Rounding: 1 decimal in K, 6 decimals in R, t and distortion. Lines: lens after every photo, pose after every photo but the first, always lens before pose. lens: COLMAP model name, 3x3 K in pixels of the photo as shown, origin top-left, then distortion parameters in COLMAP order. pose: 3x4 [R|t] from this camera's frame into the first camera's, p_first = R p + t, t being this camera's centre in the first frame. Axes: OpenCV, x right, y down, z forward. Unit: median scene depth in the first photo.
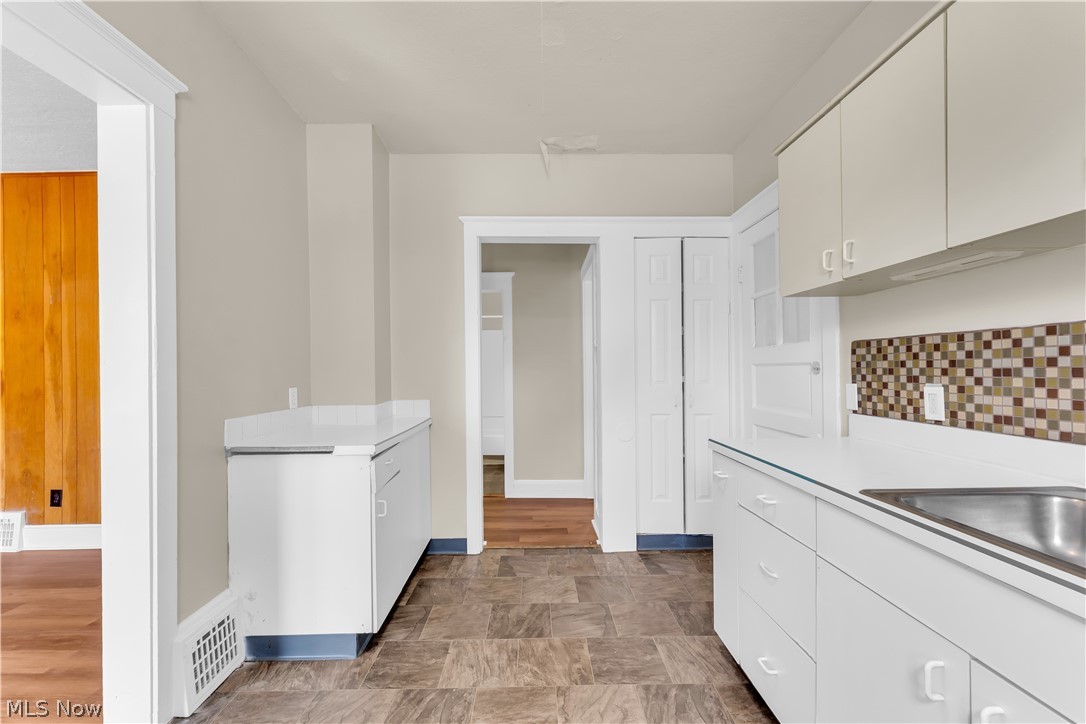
lens RADIAL K [[440.0, 0, 530.9], [0, 440.0, 370.1], [0, 0, 1]] dist [-0.000558, -0.000409]
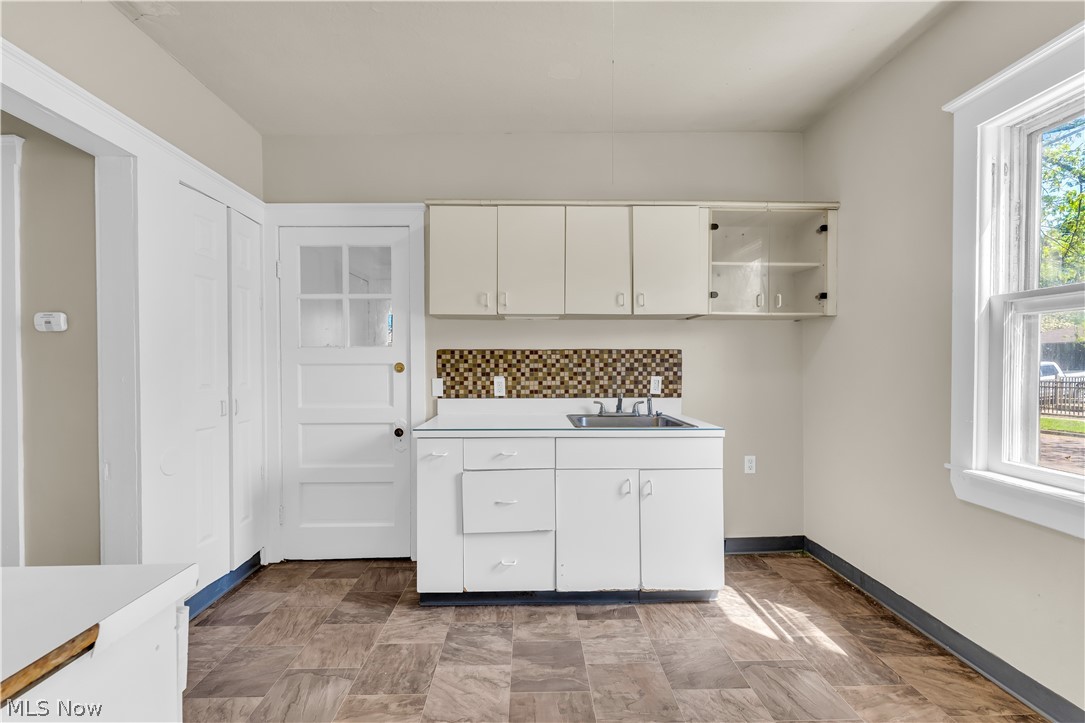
lens RADIAL K [[439.5, 0, 539.3], [0, 439.5, 367.8], [0, 0, 1]] dist [-0.000558, -0.000409]
pose [[-0.021700, 0.002721, 0.999761, -0.781976], [0.003475, 0.999990, -0.002647, 0.000635], [-0.999758, 0.003416, -0.021709, 0.729486]]
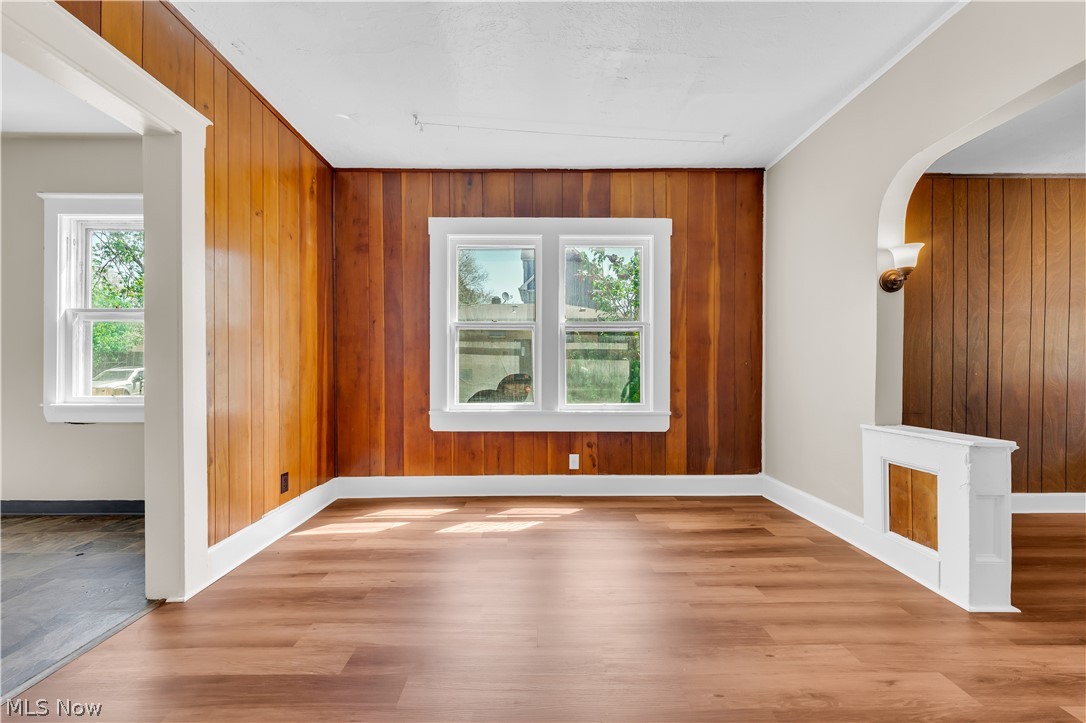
lens RADIAL K [[440.0, 0, 531.8], [0, 440.0, 368.8], [0, 0, 1]] dist [-0.000558, -0.000409]
pose [[-0.999906, 0.013710, 0.000237, -1.705021], [0.013709, 0.999906, -0.000535, 0.112873], [-0.000244, -0.000532, -1.000000, 1.482321]]
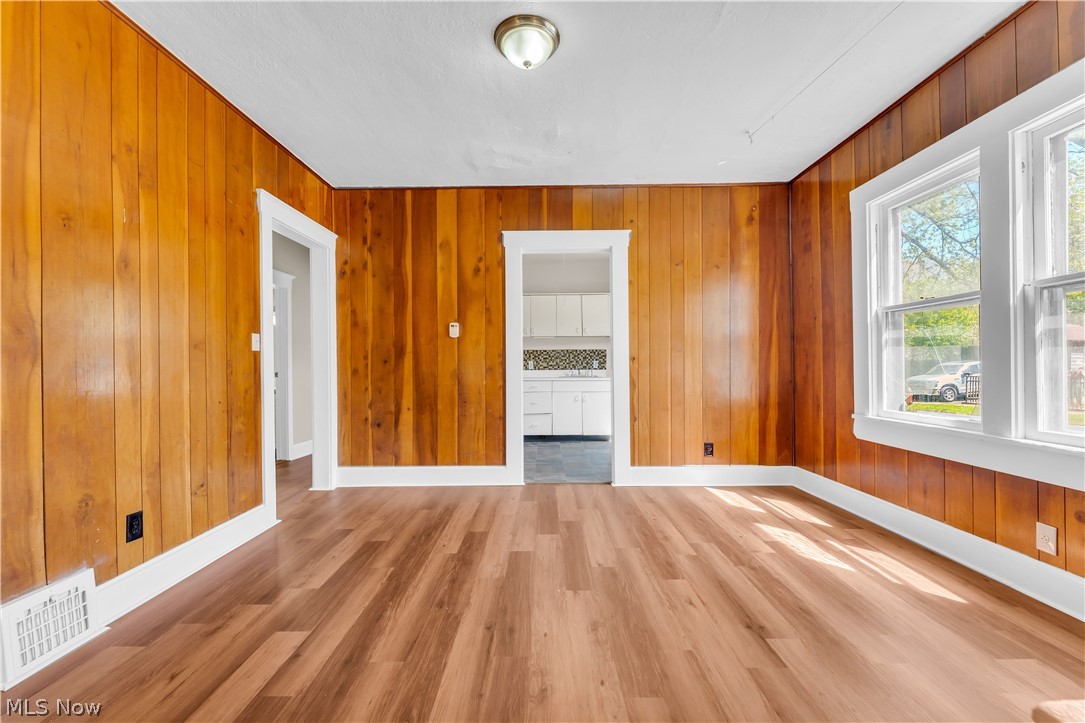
lens RADIAL K [[439.5, 0, 536.0], [0, 439.5, 367.3], [0, 0, 1]] dist [-0.000558, -0.000409]
pose [[0.027149, 0.011170, 0.999569, -3.000333], [0.007031, 0.999911, -0.011365, 0.122863], [-0.999607, 0.007337, 0.027068, 0.691152]]
